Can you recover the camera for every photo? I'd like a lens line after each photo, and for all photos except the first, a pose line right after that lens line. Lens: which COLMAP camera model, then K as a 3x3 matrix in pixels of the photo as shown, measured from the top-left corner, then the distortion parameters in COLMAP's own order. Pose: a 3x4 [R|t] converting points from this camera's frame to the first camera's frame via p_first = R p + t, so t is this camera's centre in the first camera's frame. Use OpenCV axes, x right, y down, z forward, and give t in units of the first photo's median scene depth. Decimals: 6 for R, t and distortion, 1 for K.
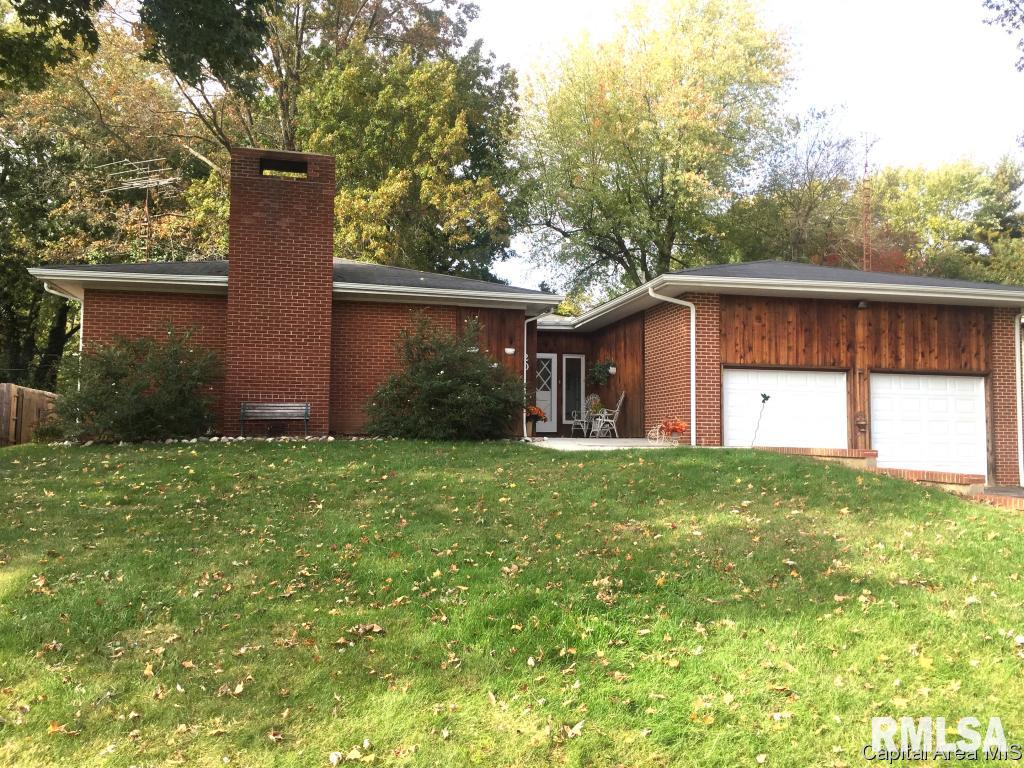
lens RADIAL K [[878.9, 0, 514.8], [0, 878.9, 379.9], [0, 0, 1]] dist [0.081787, -0.100694]
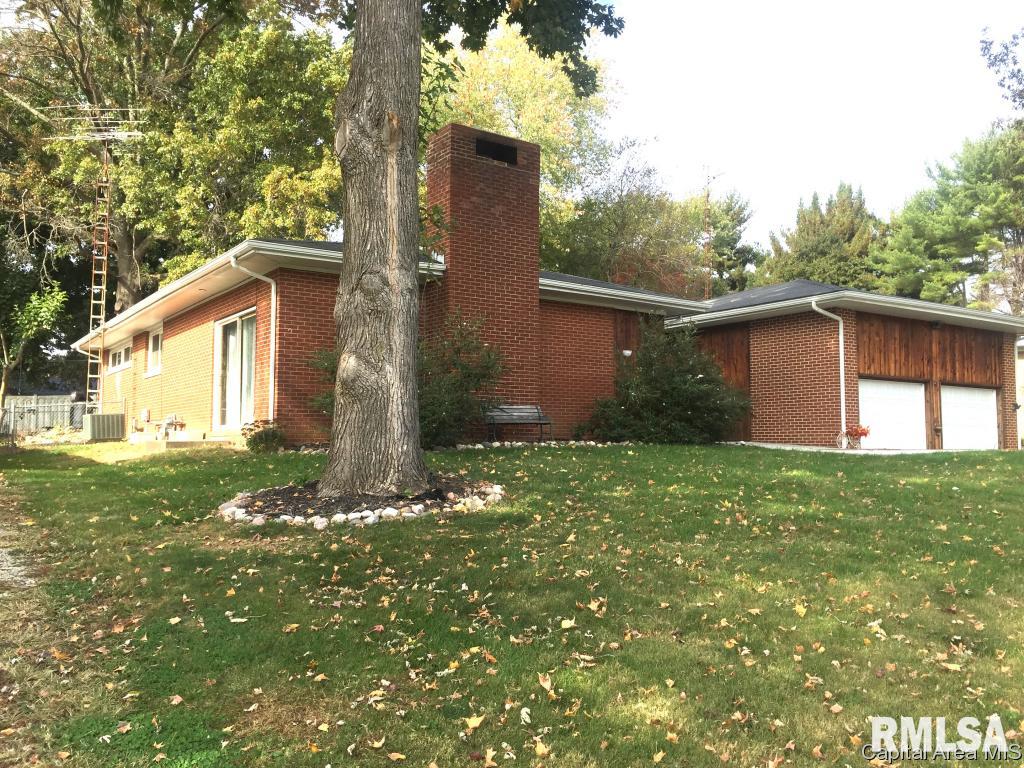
lens RADIAL K [[878.9, 0, 511.5], [0, 878.9, 387.7], [0, 0, 1]] dist [0.081787, -0.100694]
pose [[0.930074, 0.018727, 0.366894, -0.551306], [-0.021679, 0.999757, 0.003926, 0.003855], [-0.366731, -0.011605, 0.930255, 0.125434]]
